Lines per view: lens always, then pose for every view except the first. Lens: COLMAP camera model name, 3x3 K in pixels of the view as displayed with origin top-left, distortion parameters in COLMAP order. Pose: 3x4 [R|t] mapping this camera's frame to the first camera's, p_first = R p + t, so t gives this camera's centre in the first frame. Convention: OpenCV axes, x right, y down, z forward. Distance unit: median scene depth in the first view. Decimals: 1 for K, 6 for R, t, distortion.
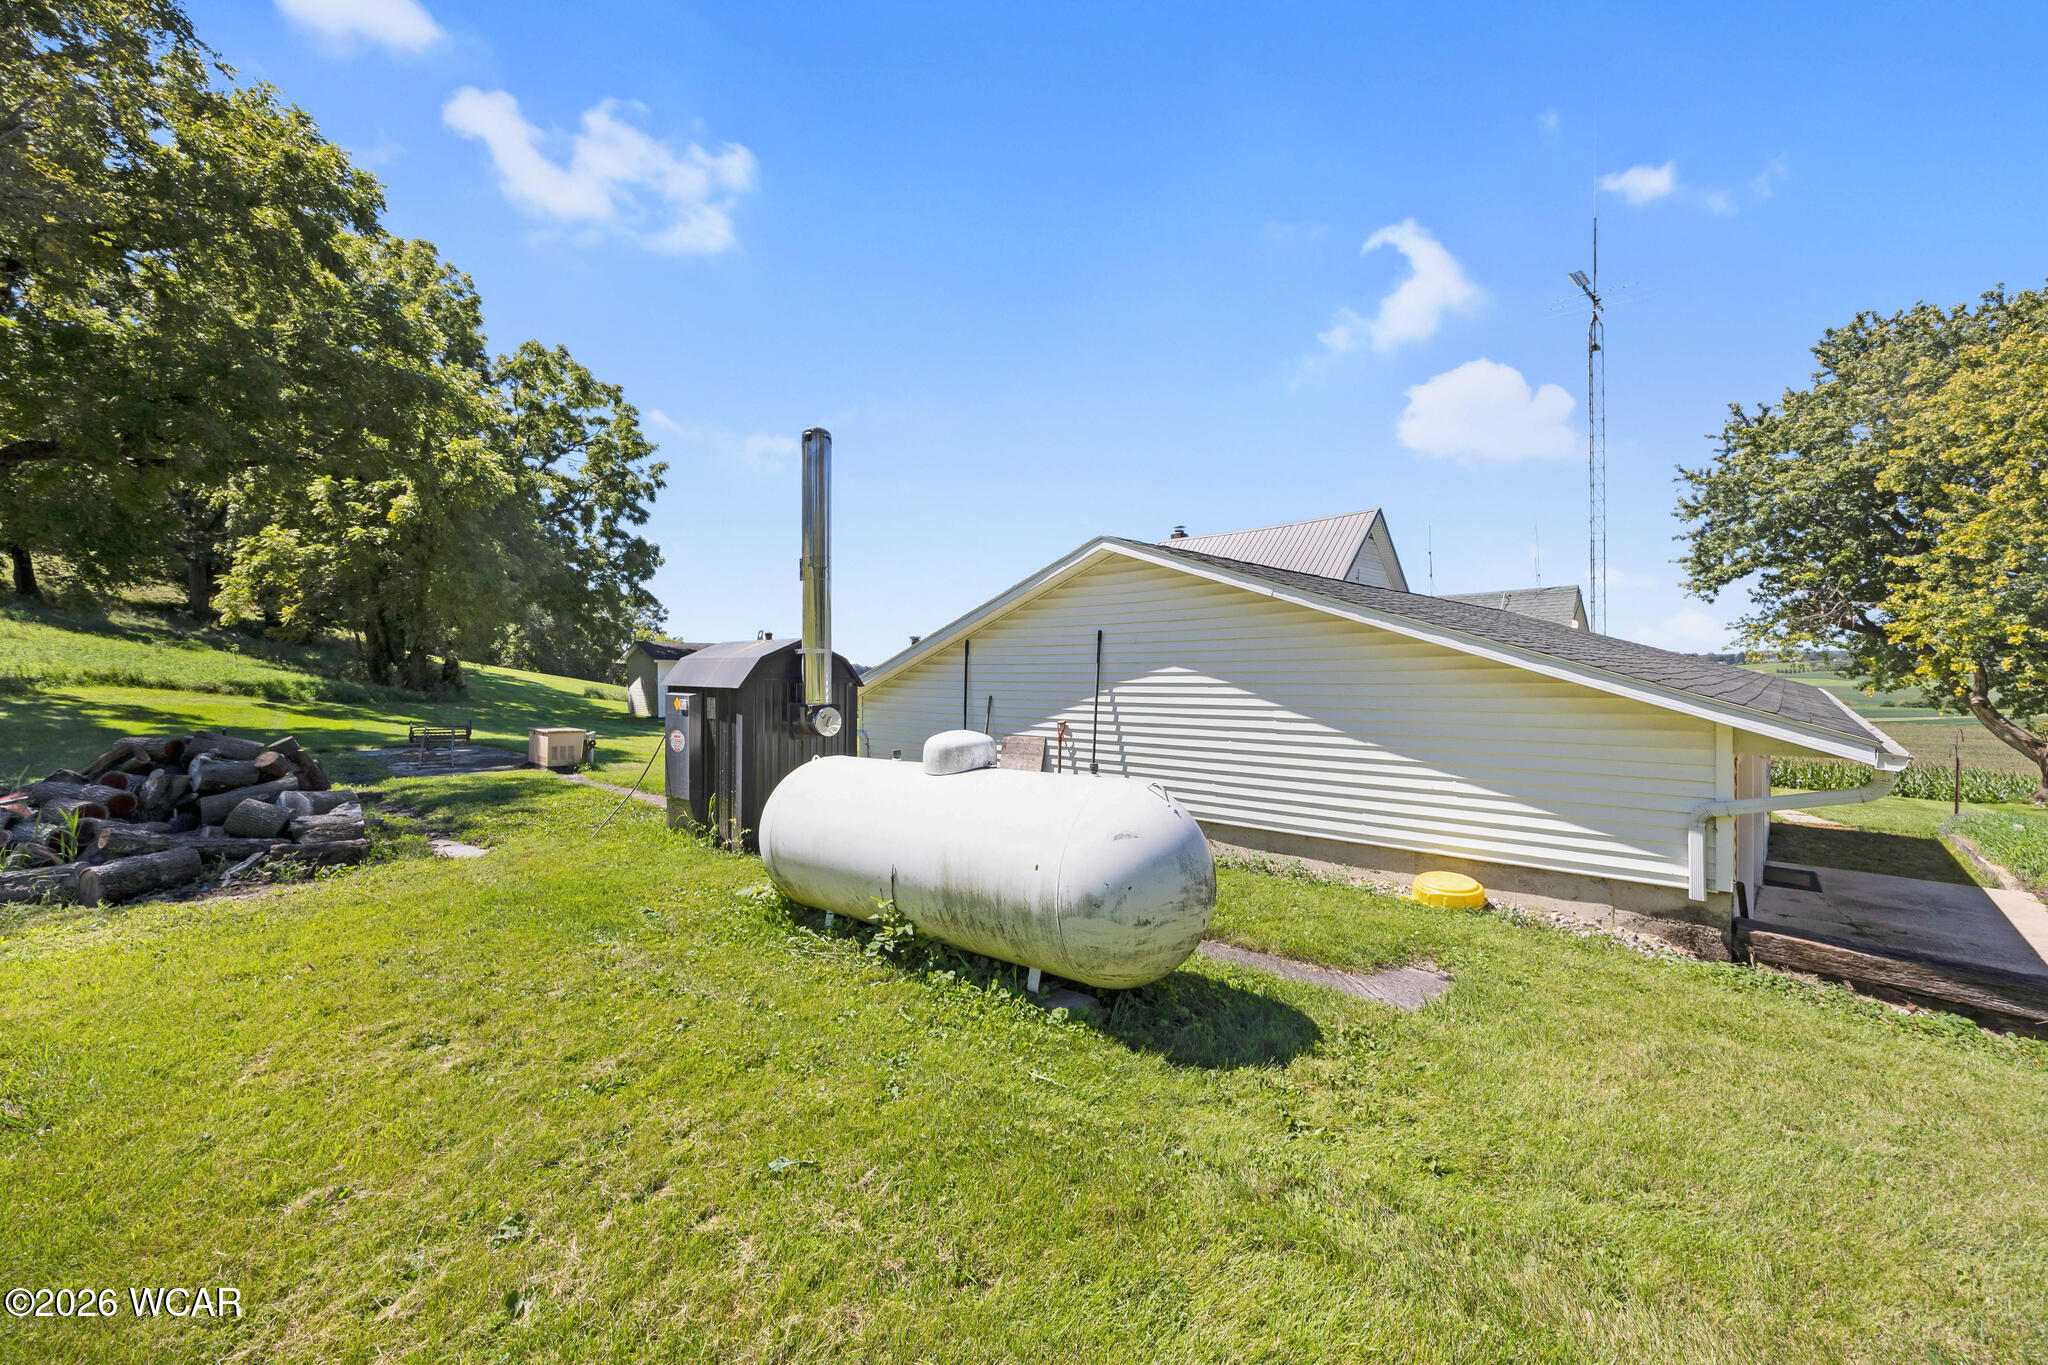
lens RADIAL K [[793.7, 0, 1017.6], [0, 793.7, 657.2], [0, 0, 1]] dist [-0.001348, 0.000192]
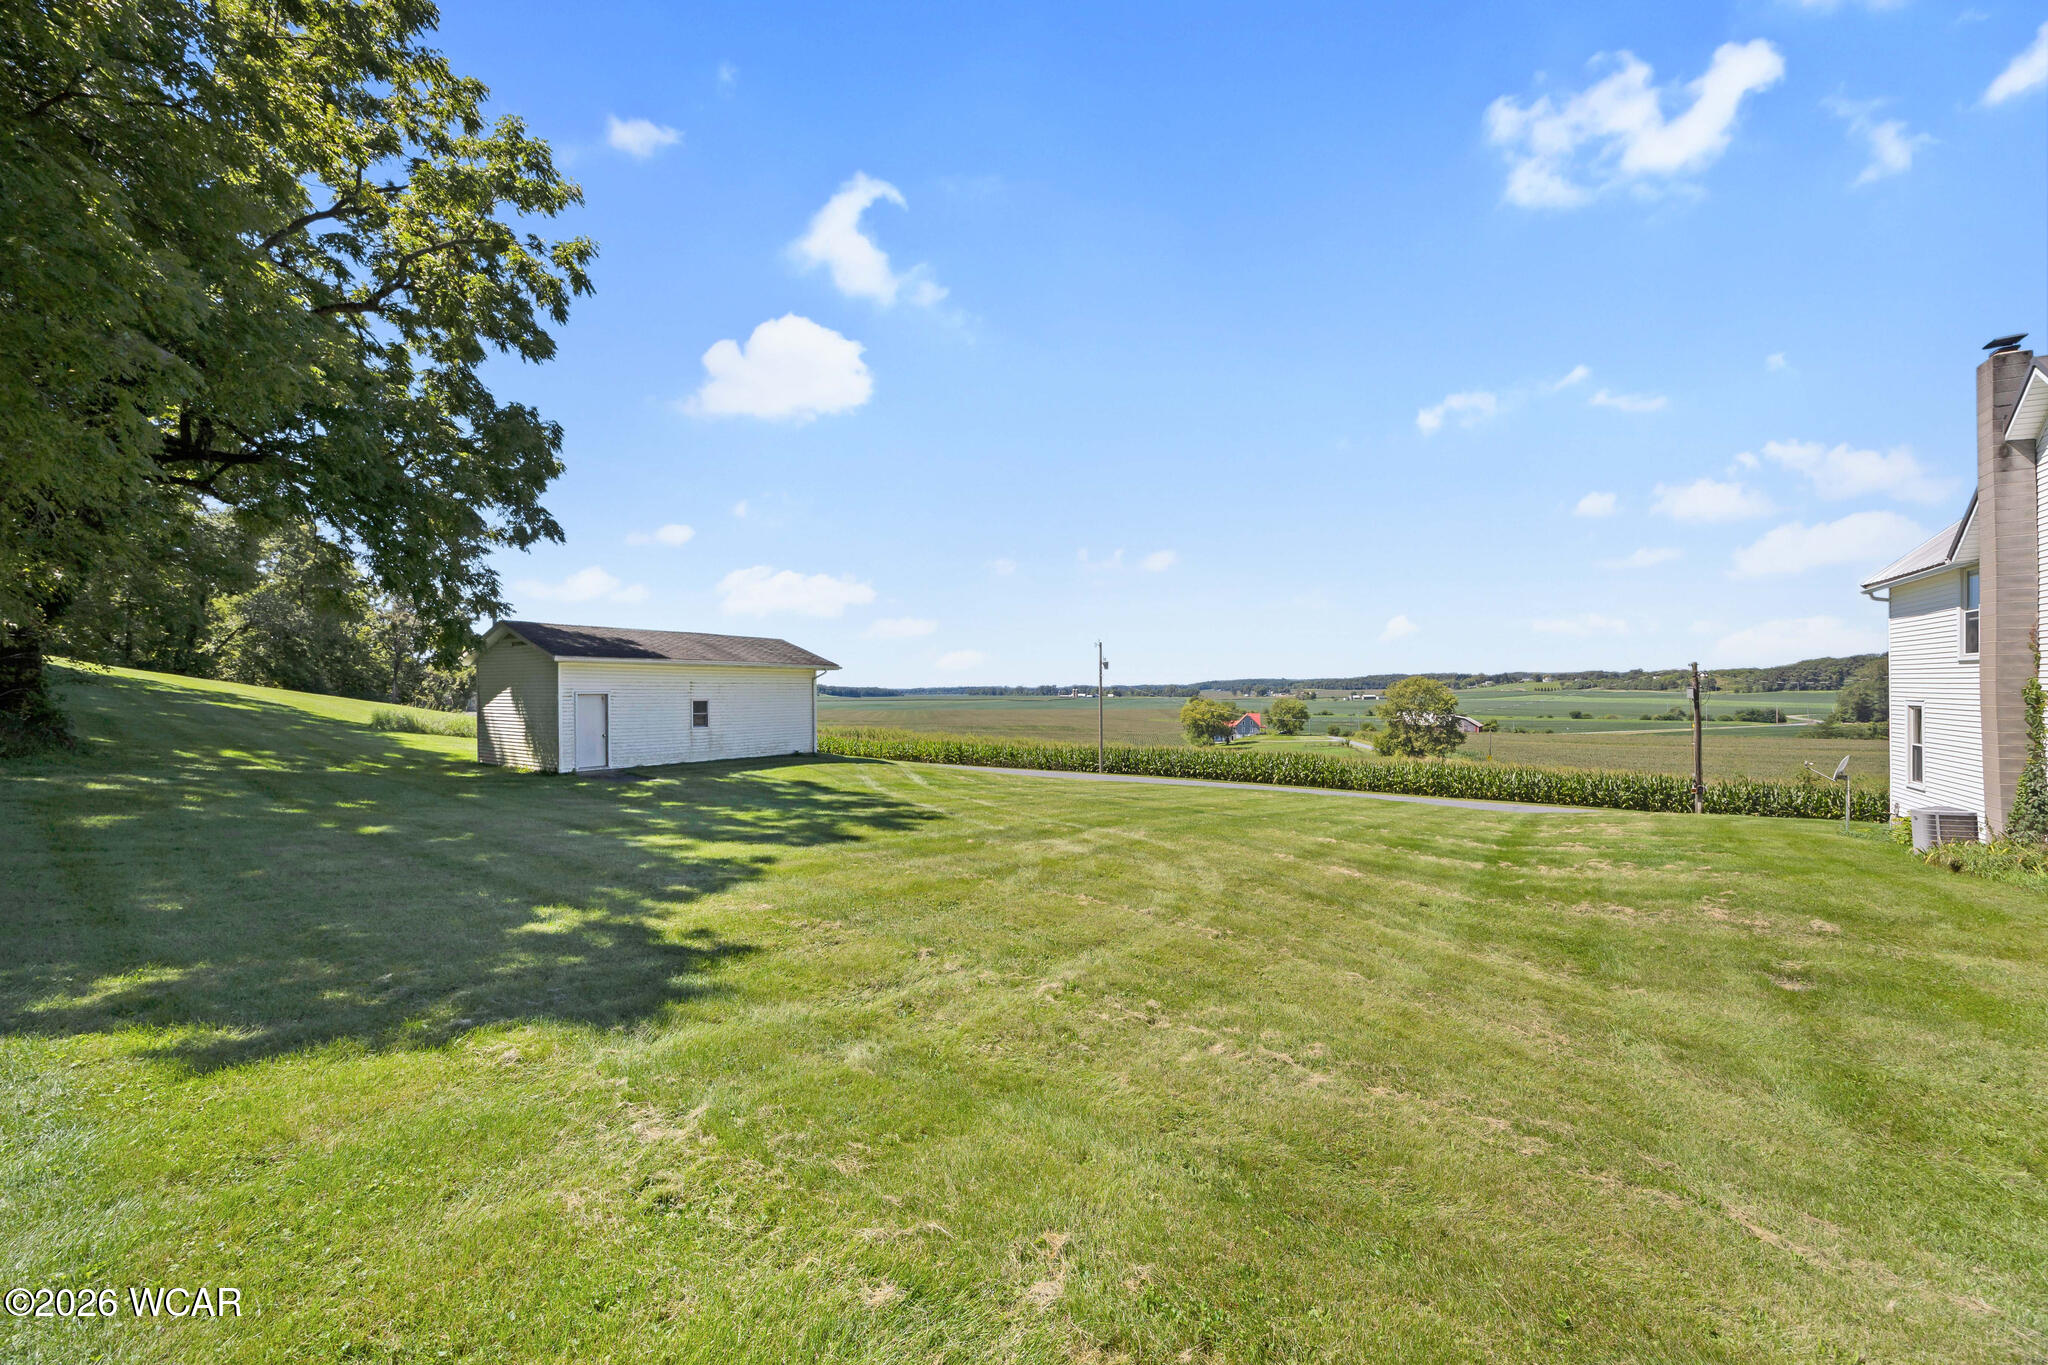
lens RADIAL K [[792.9, 0, 1024.0], [0, 792.9, 682.5], [0, 0, 1]] dist [-0.000002, -0.000089]
pose [[0.977996, -0.006673, 0.208516, -0.257382], [0.003321, 0.999860, 0.016423, 0.011324], [-0.208596, -0.015369, 0.977881, 0.422525]]
